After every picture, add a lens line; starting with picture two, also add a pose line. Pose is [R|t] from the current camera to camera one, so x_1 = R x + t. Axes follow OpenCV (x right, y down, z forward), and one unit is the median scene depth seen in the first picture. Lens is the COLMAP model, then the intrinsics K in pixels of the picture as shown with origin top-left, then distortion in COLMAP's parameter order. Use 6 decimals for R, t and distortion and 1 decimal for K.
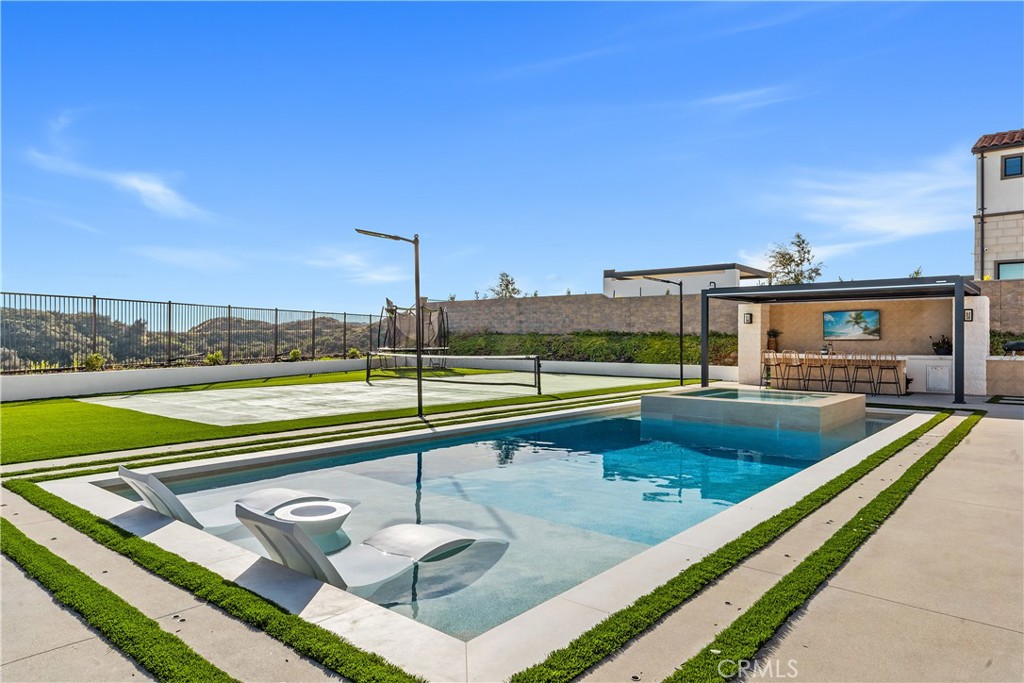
lens RADIAL K [[650.8, 0, 527.2], [0, 650.8, 343.3], [0, 0, 1]] dist [0.024881, -0.001244]
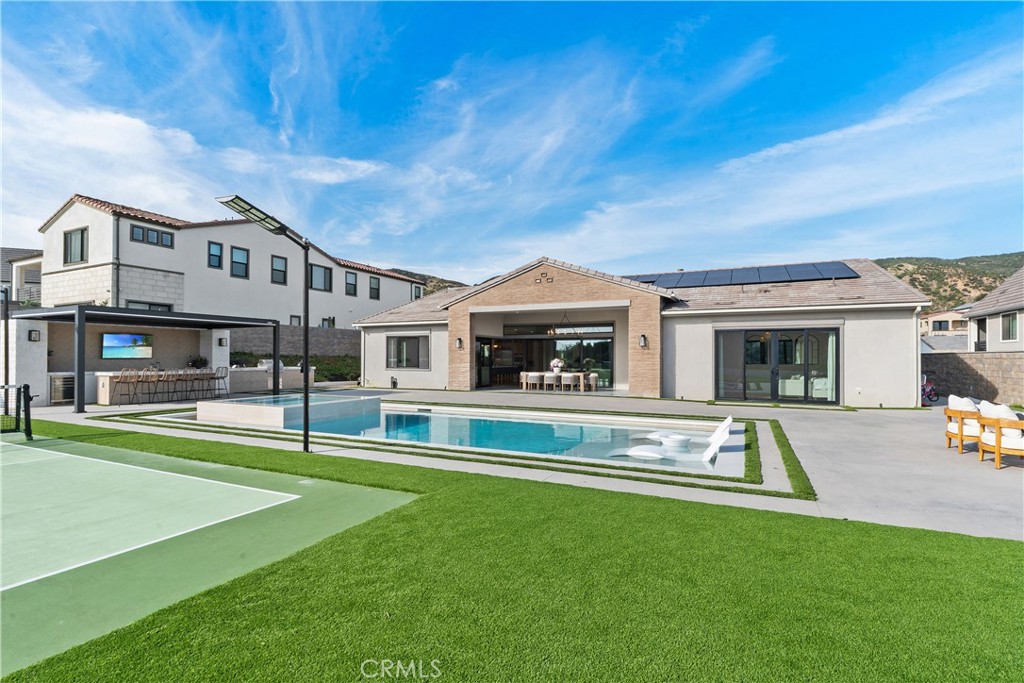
lens RADIAL K [[475.4, 0, 496.1], [0, 475.4, 353.8], [0, 0, 1]] dist [-0.027564, -0.000202]
pose [[-0.231794, -0.000399, 0.972765, -0.376829], [0.000443, 1.000000, 0.000516, -0.011059], [-0.972765, 0.000550, -0.231794, 0.442148]]
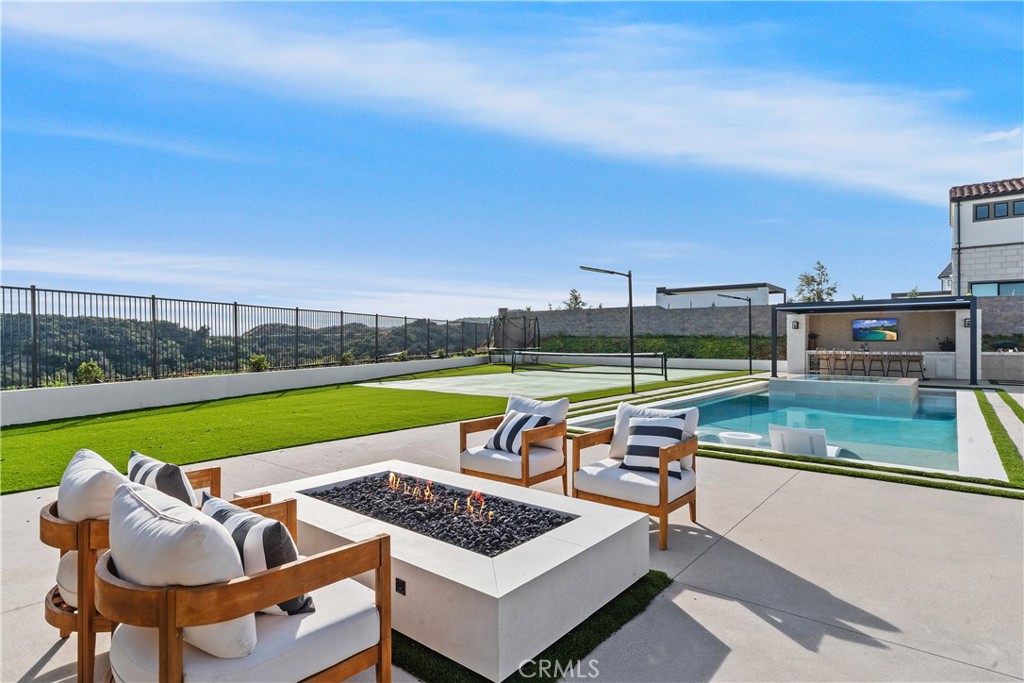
lens RADIAL K [[553.3, 0, 512.0], [0, 553.3, 341.5], [0, 0, 1]] dist [0.001825, 0.001680]
pose [[0.999983, -0.003904, 0.004283, -0.215126], [0.003926, 0.999979, -0.005123, -0.000458], [-0.004263, 0.005139, 0.999978, -0.122633]]
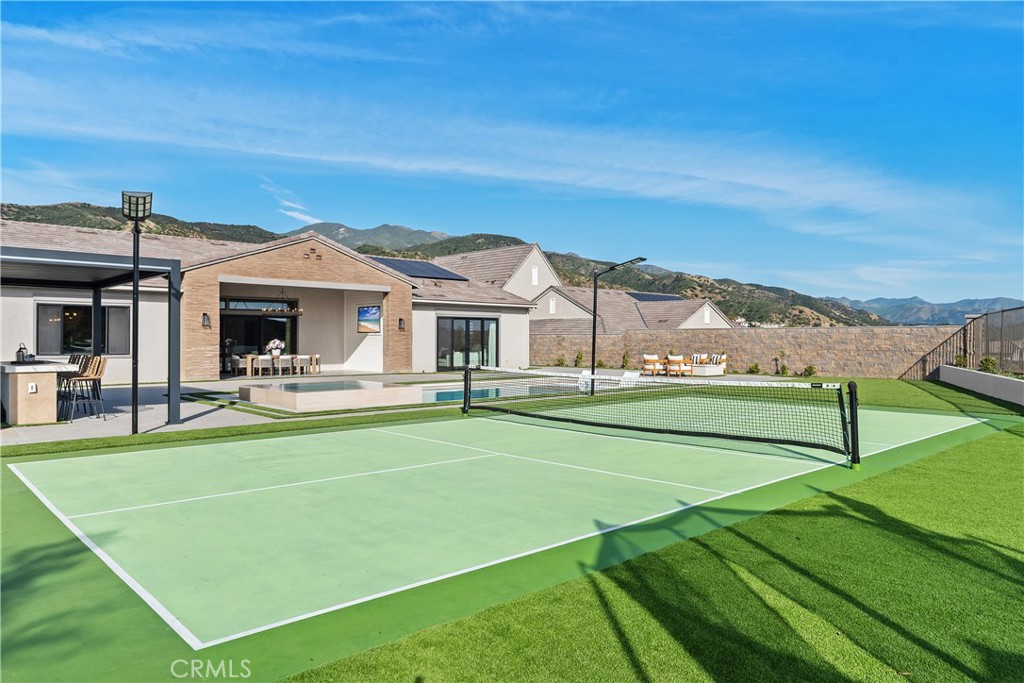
lens RADIAL K [[701.9, 0, 512.0], [0, 701.9, 341.5], [0, 0, 1]] dist [-0.039196, 0.000295]
pose [[-0.992655, -0.001993, 0.120963, -0.084195], [-0.001634, 0.999994, 0.003068, -0.002916], [-0.120969, 0.002848, -0.992652, 1.215448]]
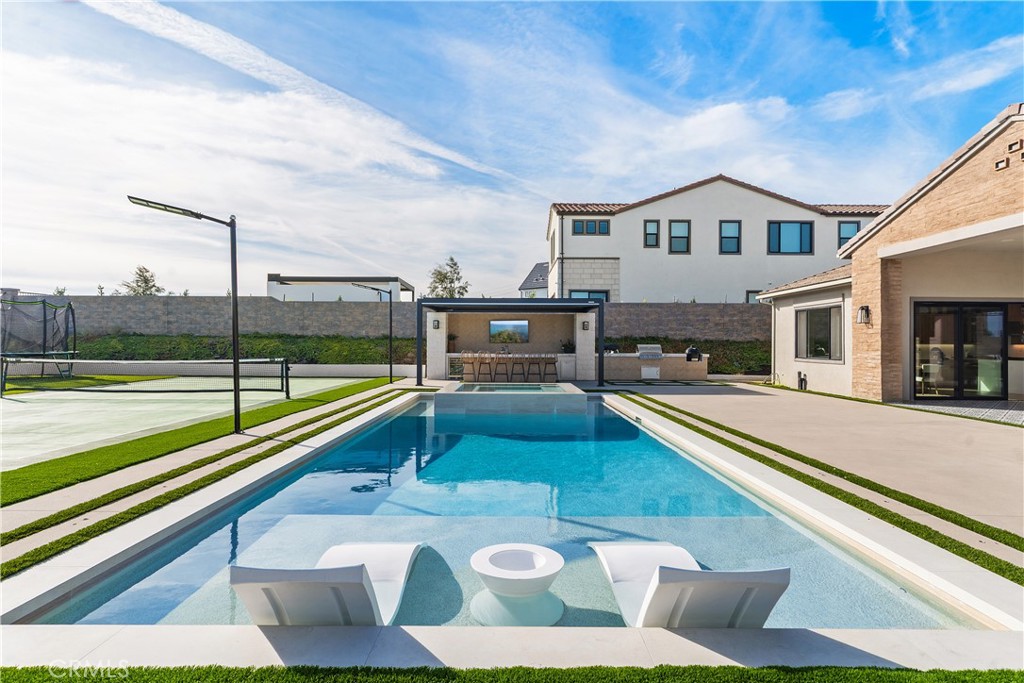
lens RADIAL K [[553.3, 0, 512.0], [0, 553.3, 341.5], [0, 0, 1]] dist [0.001825, 0.001680]
pose [[0.773289, 0.002270, 0.634050, -0.166460], [0.001859, 0.999981, -0.005846, -0.000643], [-0.634051, 0.005700, 0.773270, 0.109113]]
